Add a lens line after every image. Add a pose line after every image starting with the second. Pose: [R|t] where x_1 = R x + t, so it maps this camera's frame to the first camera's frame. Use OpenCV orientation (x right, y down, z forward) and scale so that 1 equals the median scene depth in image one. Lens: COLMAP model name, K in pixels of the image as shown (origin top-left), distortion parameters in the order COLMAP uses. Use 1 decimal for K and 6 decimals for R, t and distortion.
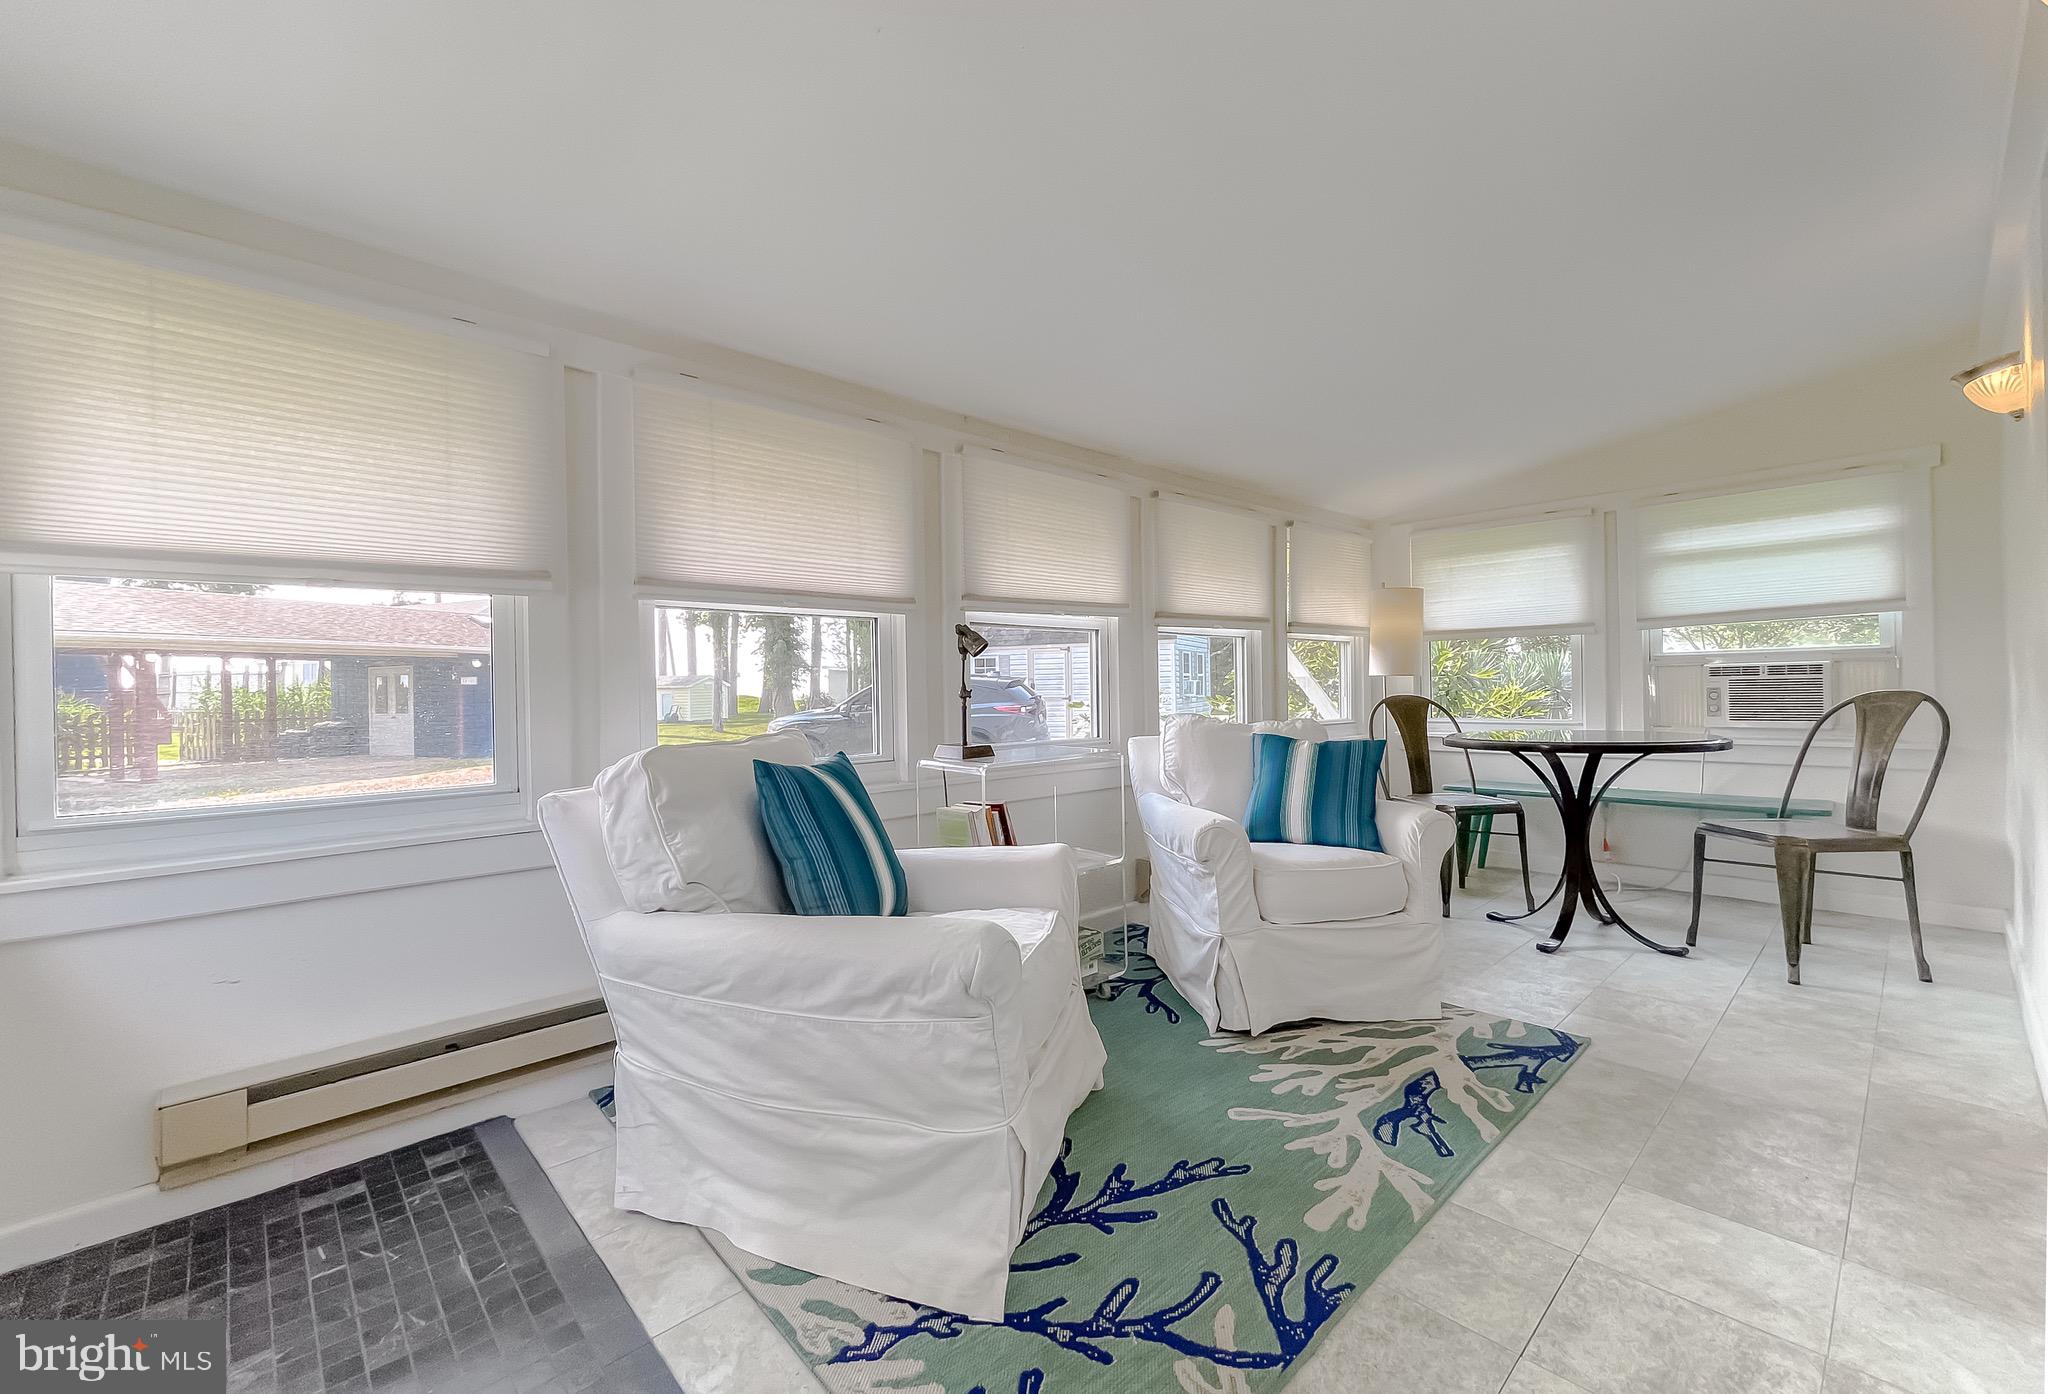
lens RADIAL K [[838.8, 0, 1015.3], [0, 838.8, 688.8], [0, 0, 1]] dist [0.002624, 0.000520]
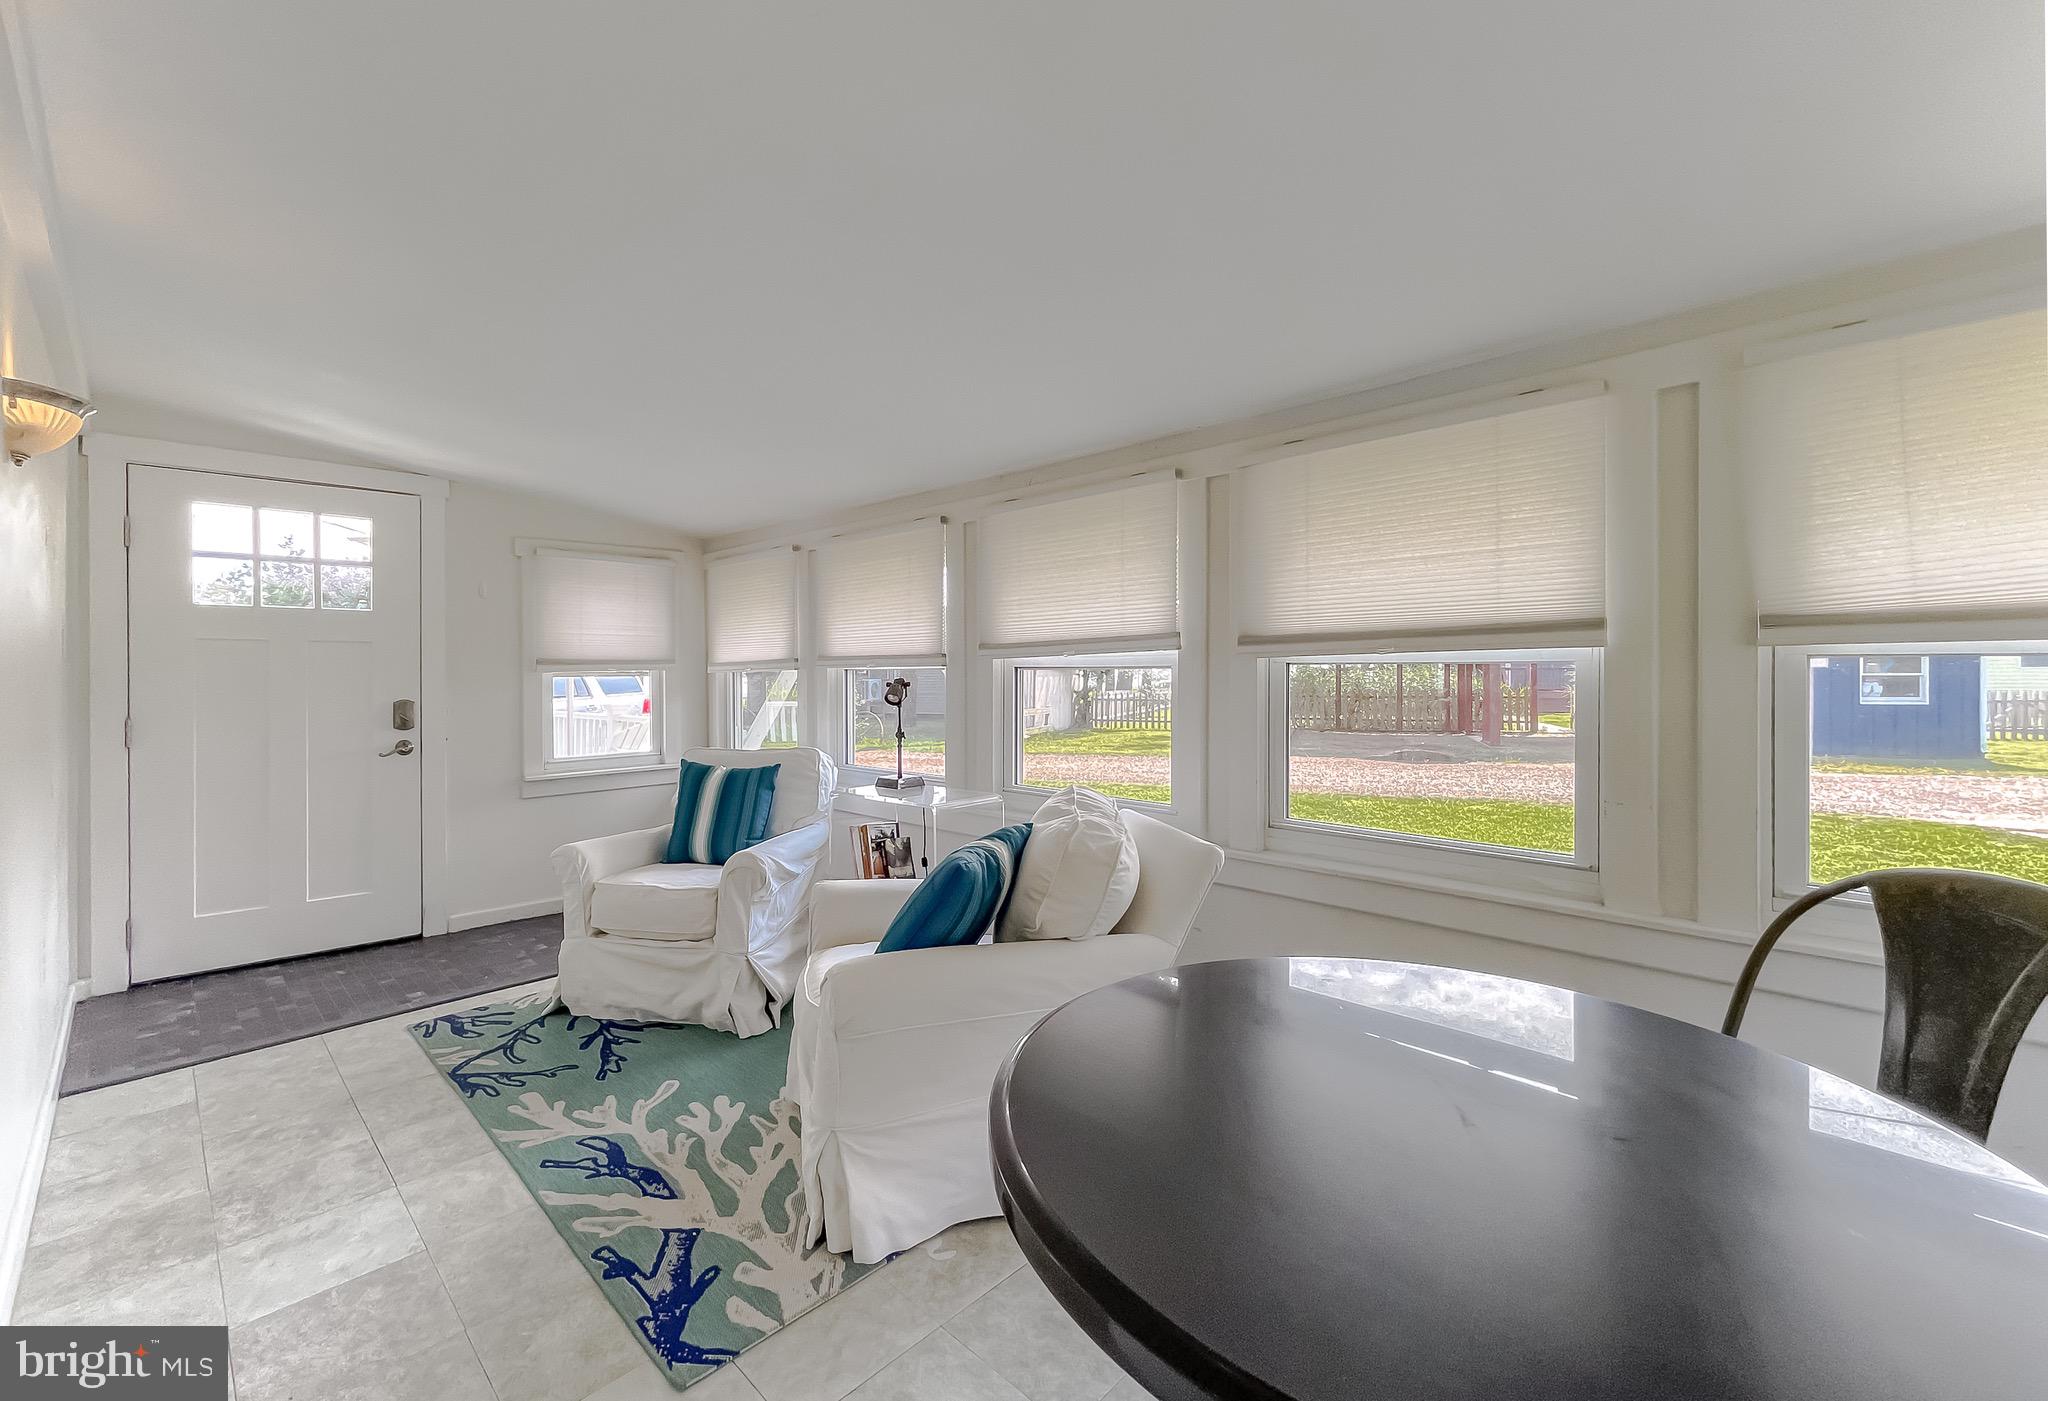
lens RADIAL K [[838.8, 0, 1015.3], [0, 838.8, 692.3], [0, 0, 1]] dist [0.002624, 0.000520]
pose [[0.052989, 0.032334, -0.998071, 1.247917], [0.001507, 0.999472, 0.032460, -0.109254], [0.998594, -0.003224, 0.052912, 1.168536]]
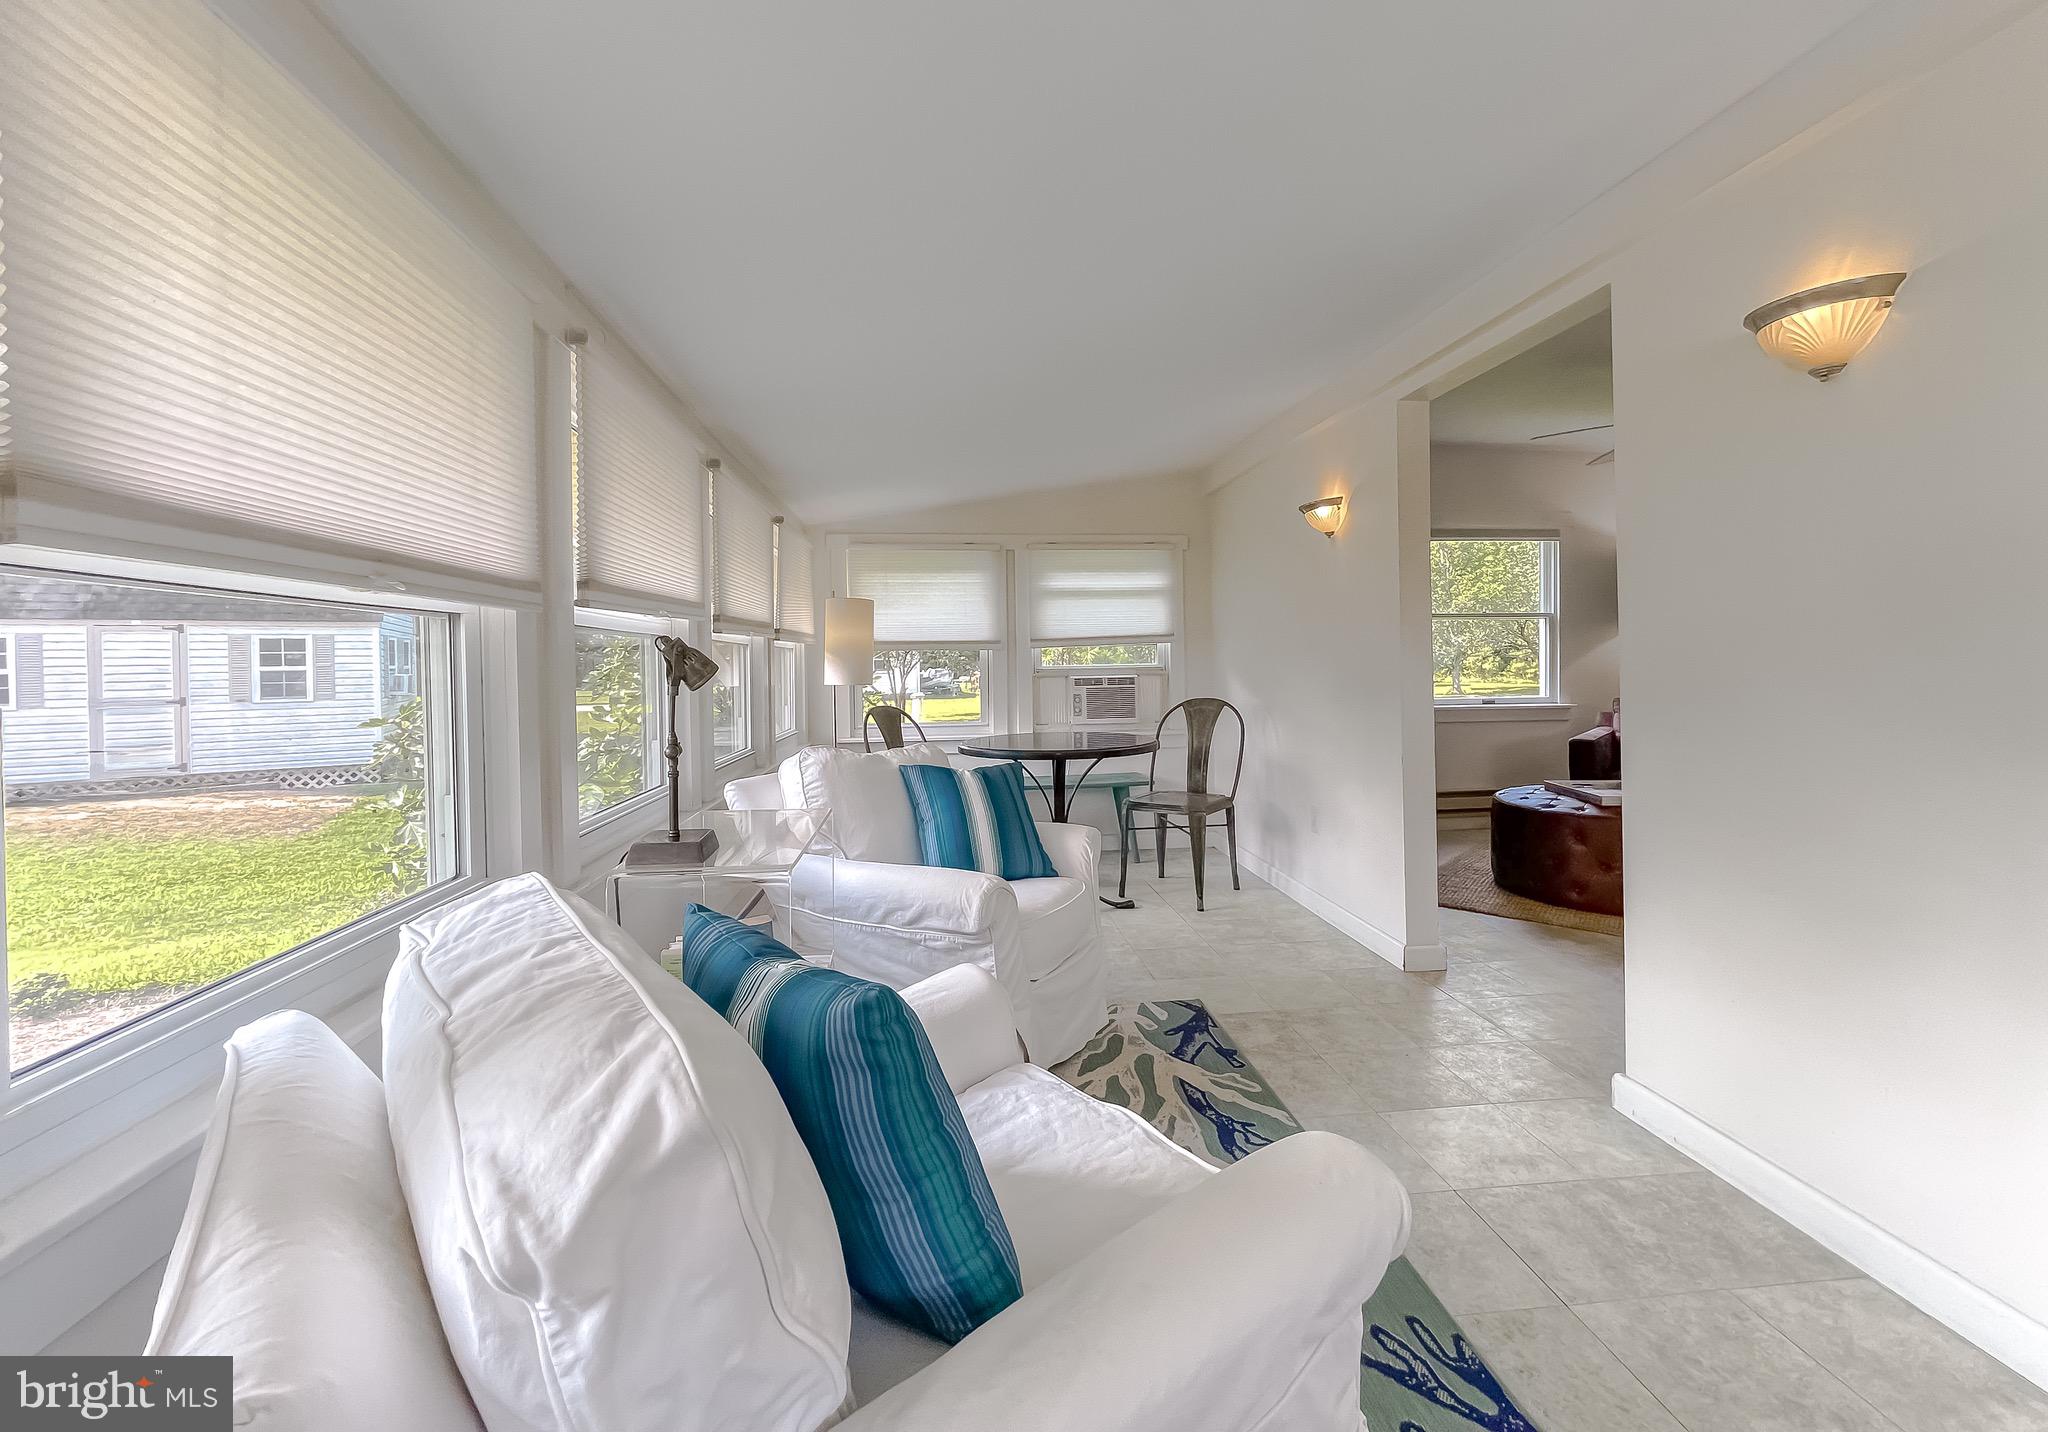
lens RADIAL K [[824.6, 0, 1018.2], [0, 824.6, 670.6], [0, 0, 1]] dist [-0.003318, -0.000255]
pose [[0.607636, 0.001964, 0.794213, -0.404457], [0.004576, 0.999972, -0.005973, -0.050171], [-0.794203, 0.007264, 0.607610, 0.463560]]
